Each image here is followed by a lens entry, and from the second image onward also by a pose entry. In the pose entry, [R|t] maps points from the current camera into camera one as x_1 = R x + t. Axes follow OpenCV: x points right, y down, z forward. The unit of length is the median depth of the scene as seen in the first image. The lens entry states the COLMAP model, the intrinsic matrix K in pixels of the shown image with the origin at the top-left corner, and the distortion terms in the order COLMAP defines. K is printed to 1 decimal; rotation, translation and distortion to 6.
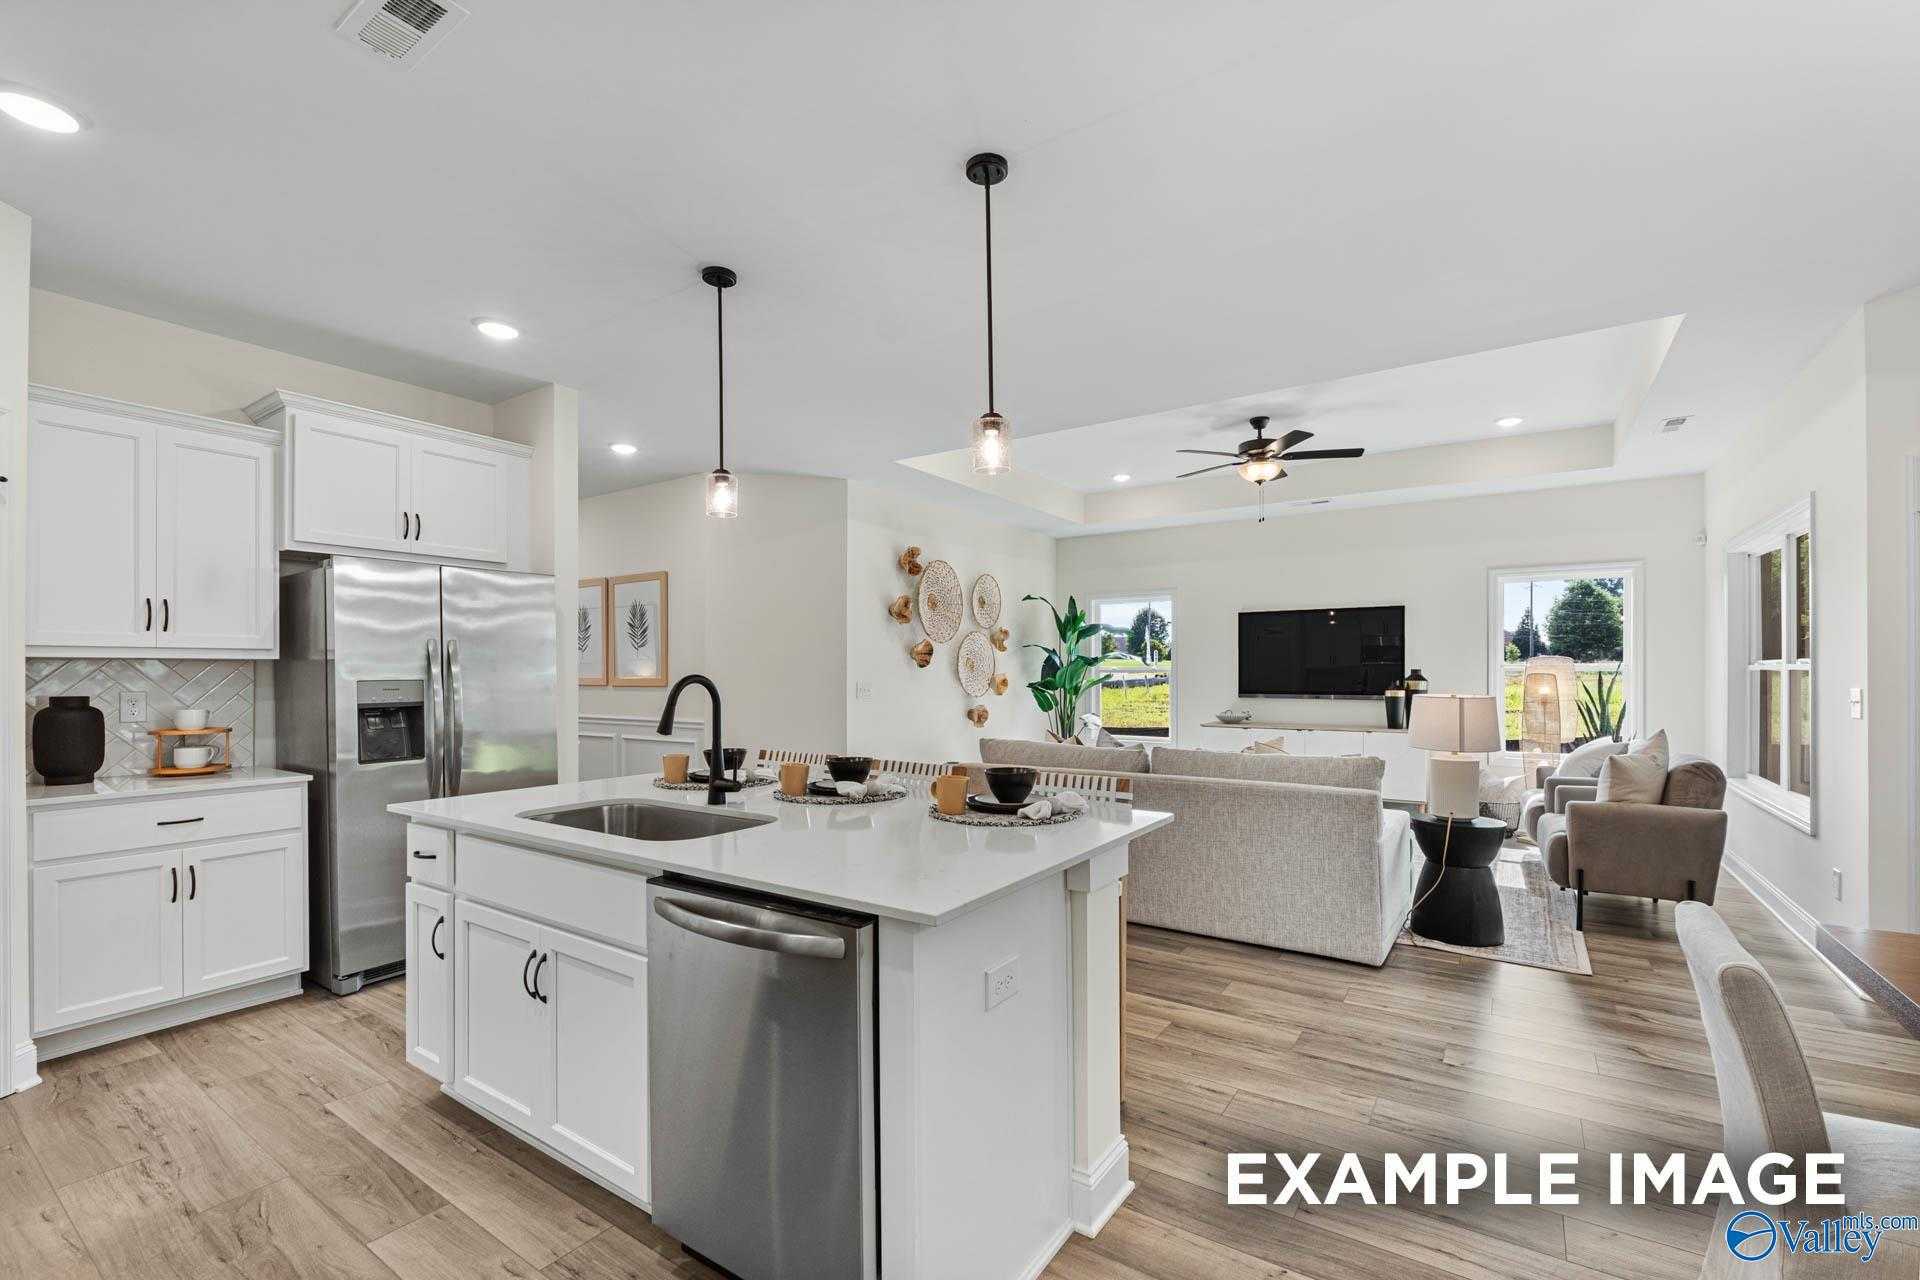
lens RADIAL K [[811.0, 0, 984.8], [0, 811.0, 669.1], [0, 0, 1]] dist [-0.011504, 0.000391]
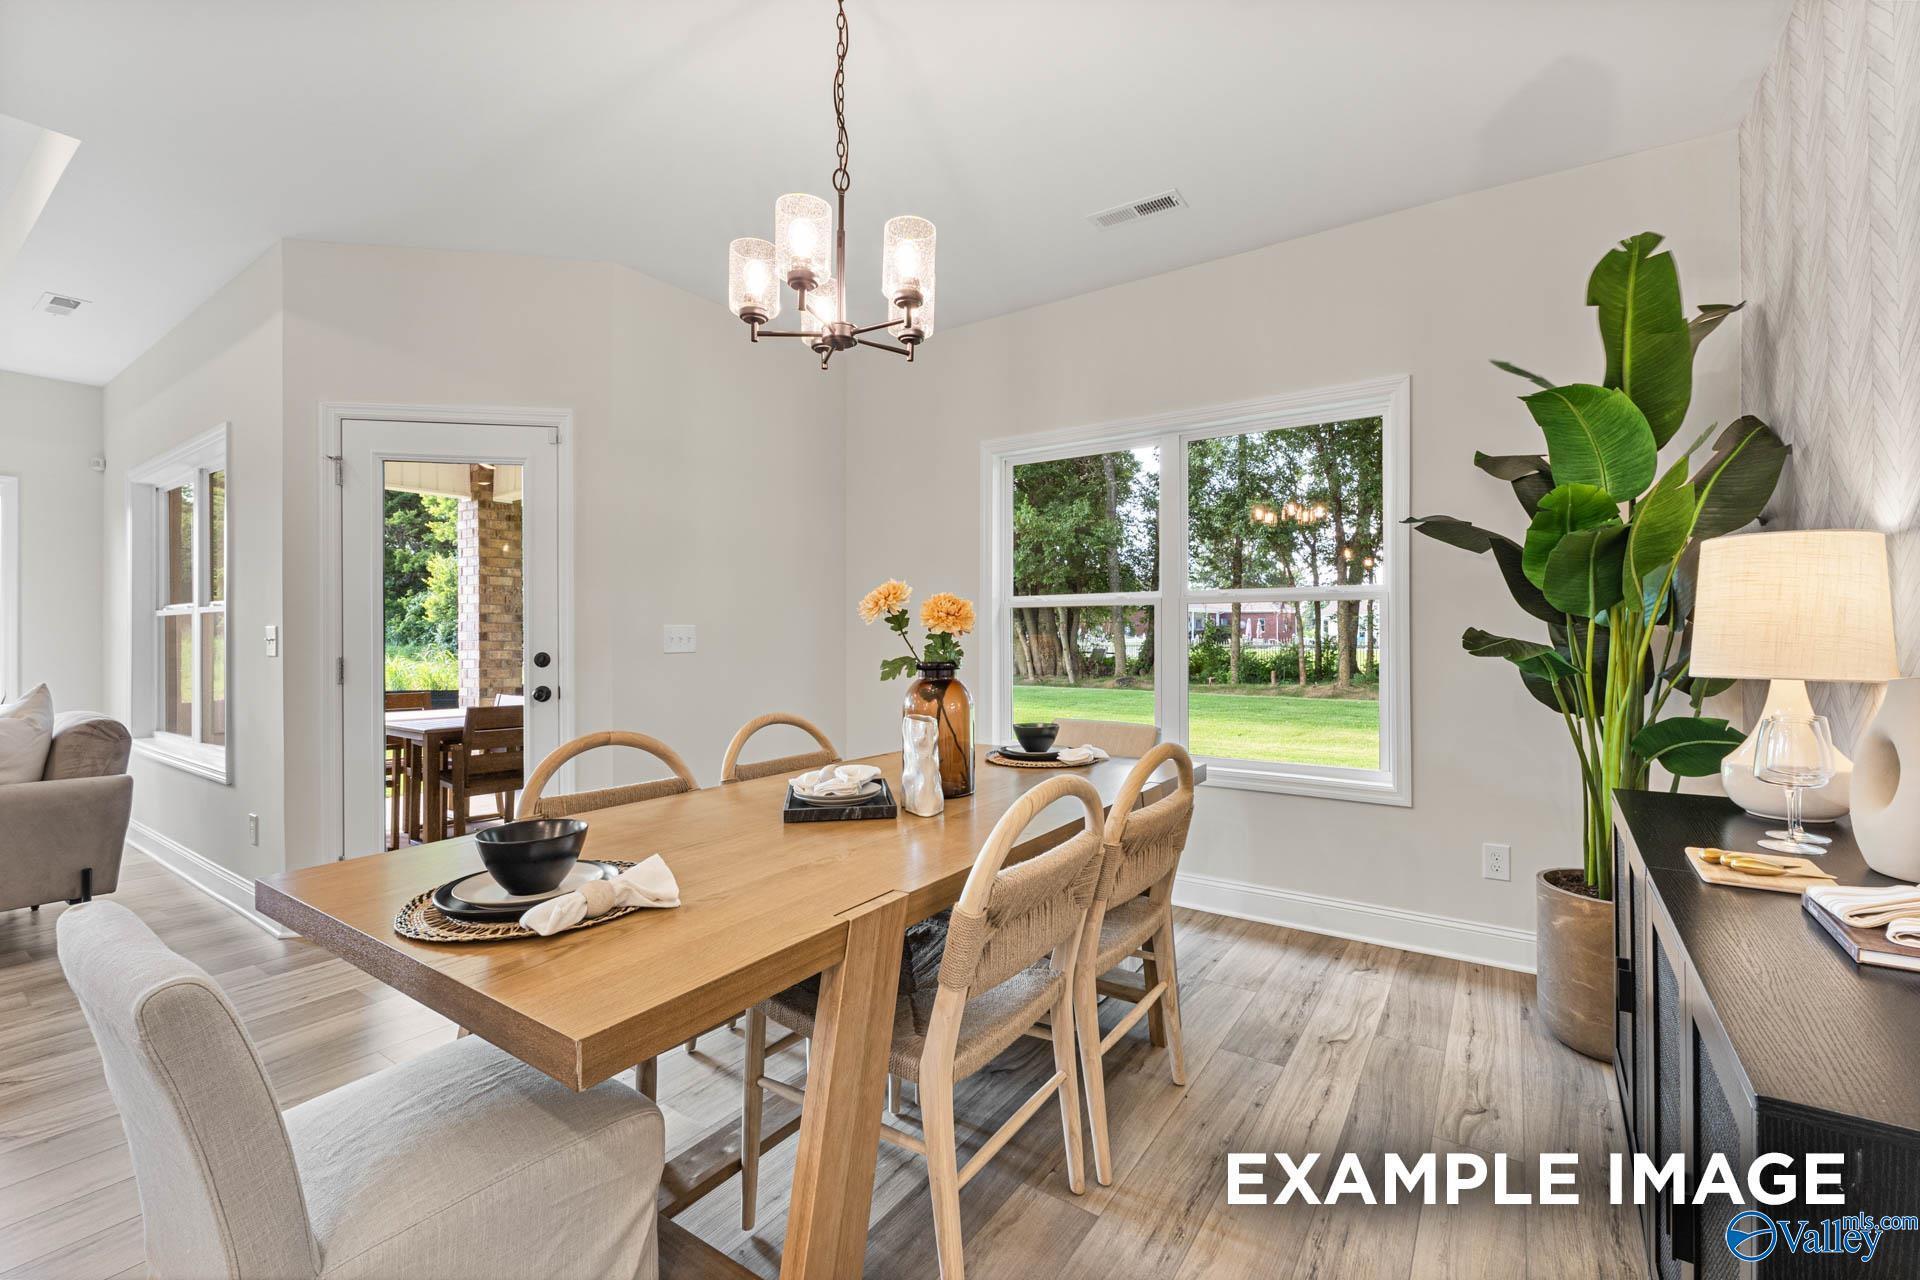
lens RADIAL K [[811.0, 0, 964.6], [0, 811.0, 632.0], [0, 0, 1]] dist [-0.011504, 0.000391]
pose [[0.017817, 0.001235, 0.999841, 0.122985], [0.000442, 0.999999, -0.001243, 0.035472], [-0.999841, 0.000465, 0.017816, 0.138946]]
